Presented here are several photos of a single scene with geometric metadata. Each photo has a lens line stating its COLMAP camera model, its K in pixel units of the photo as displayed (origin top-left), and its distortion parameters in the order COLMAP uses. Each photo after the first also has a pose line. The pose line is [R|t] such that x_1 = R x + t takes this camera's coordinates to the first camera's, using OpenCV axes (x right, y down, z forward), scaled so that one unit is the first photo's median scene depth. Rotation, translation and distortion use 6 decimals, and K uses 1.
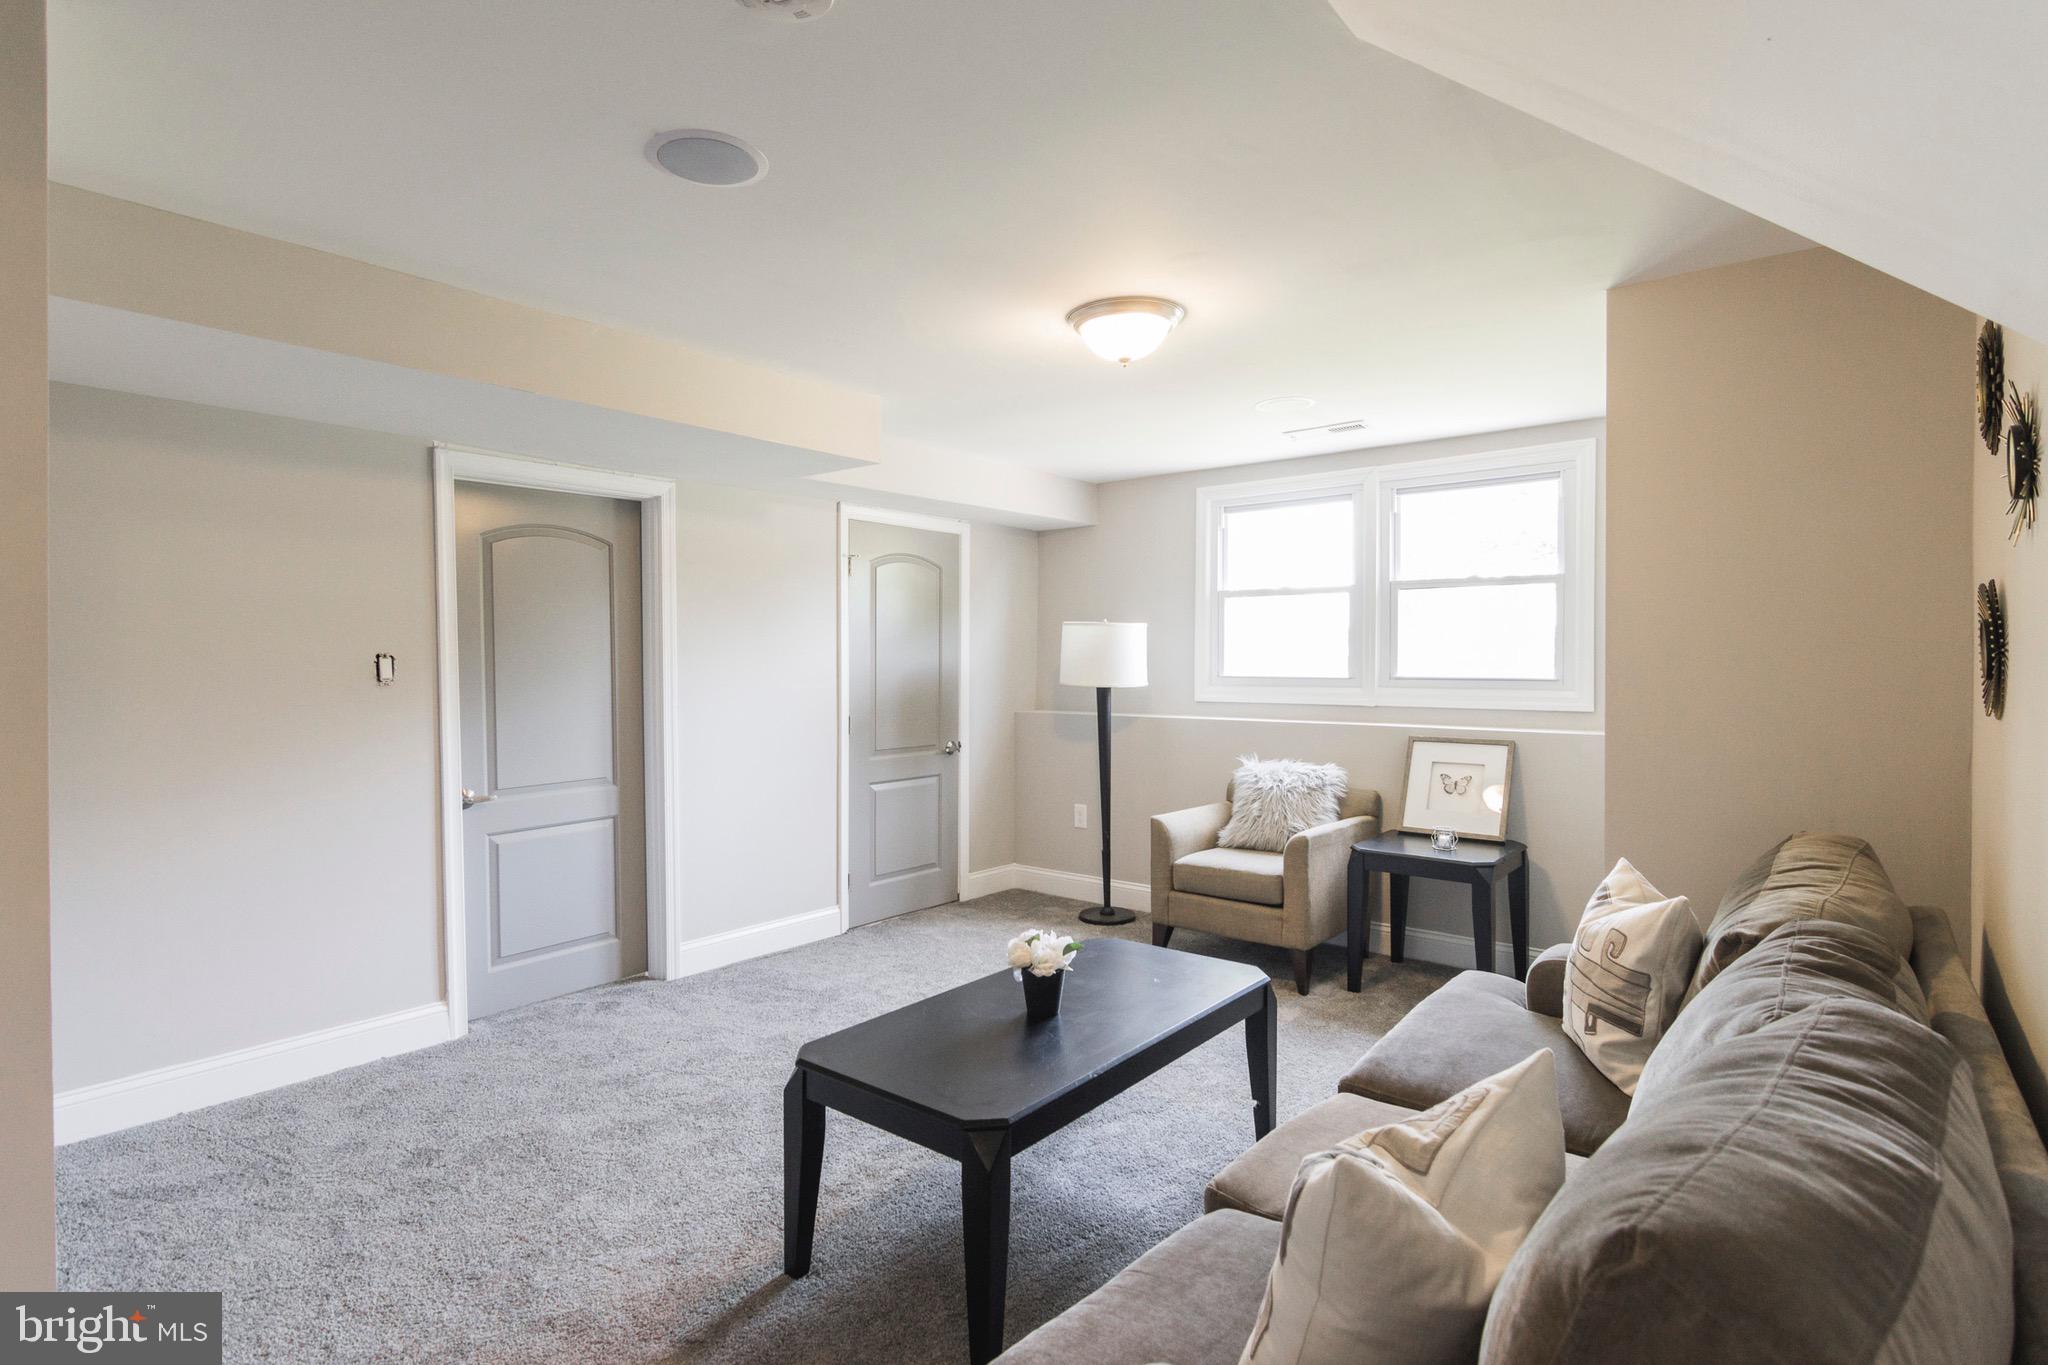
lens RADIAL K [[1026.9, 0, 1046.4], [0, 1026.9, 690.8], [0, 0, 1]] dist [0.020518, -0.014304]
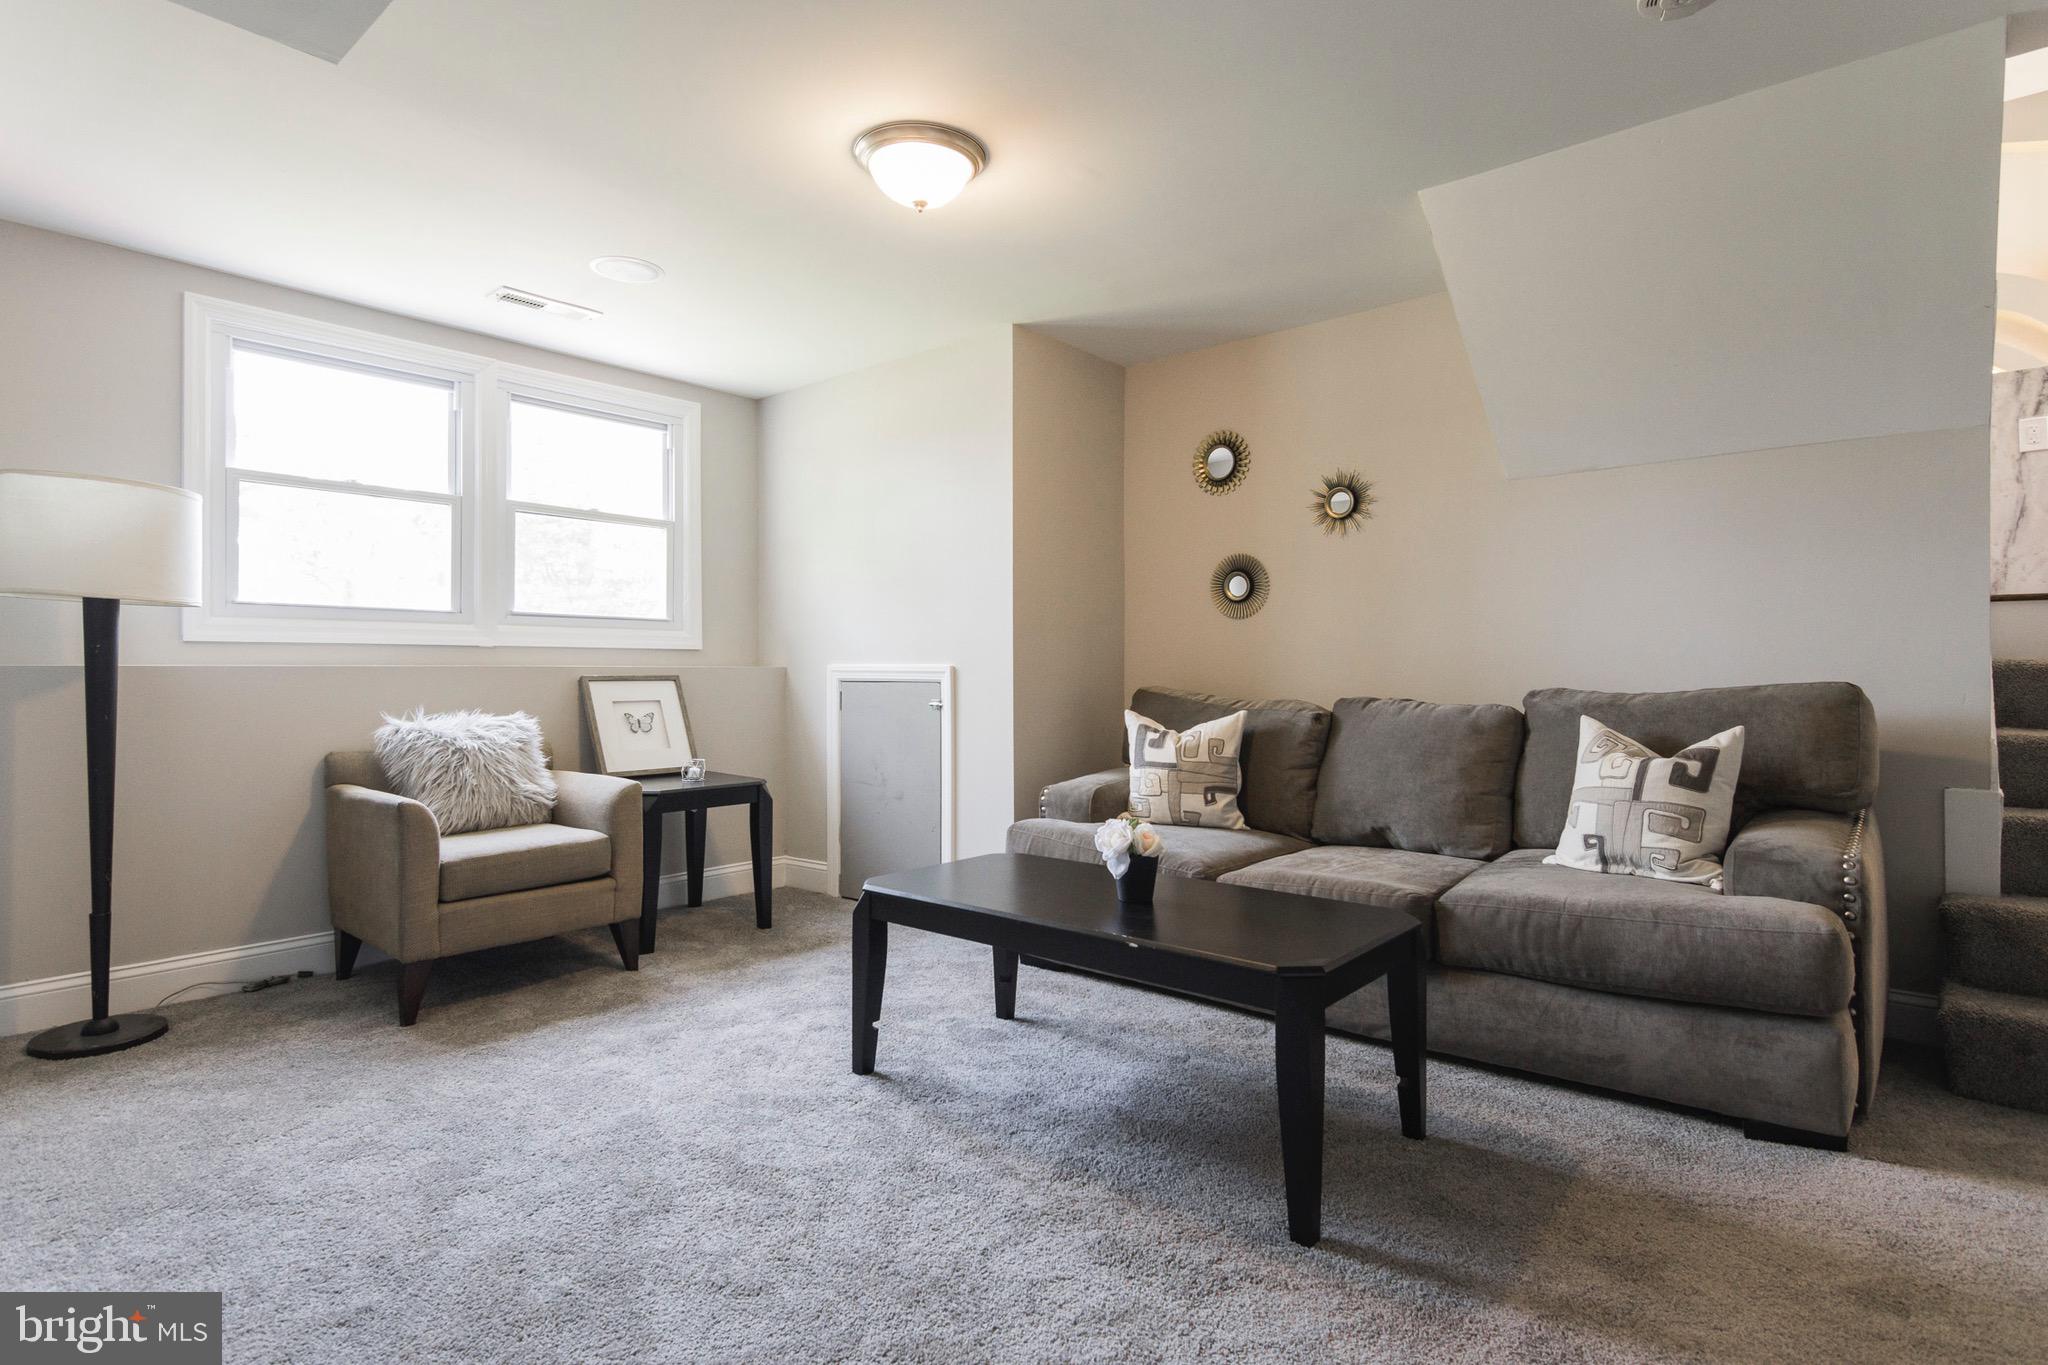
lens RADIAL K [[1024.9, 0, 1011.3], [0, 1024.9, 661.6], [0, 0, 1]] dist [0.014519, -0.013156]
pose [[0.043036, 0.011947, 0.999002, -0.497104], [0.031839, 0.999404, -0.013323, 0.052459], [-0.998566, 0.032381, 0.042630, 0.553829]]
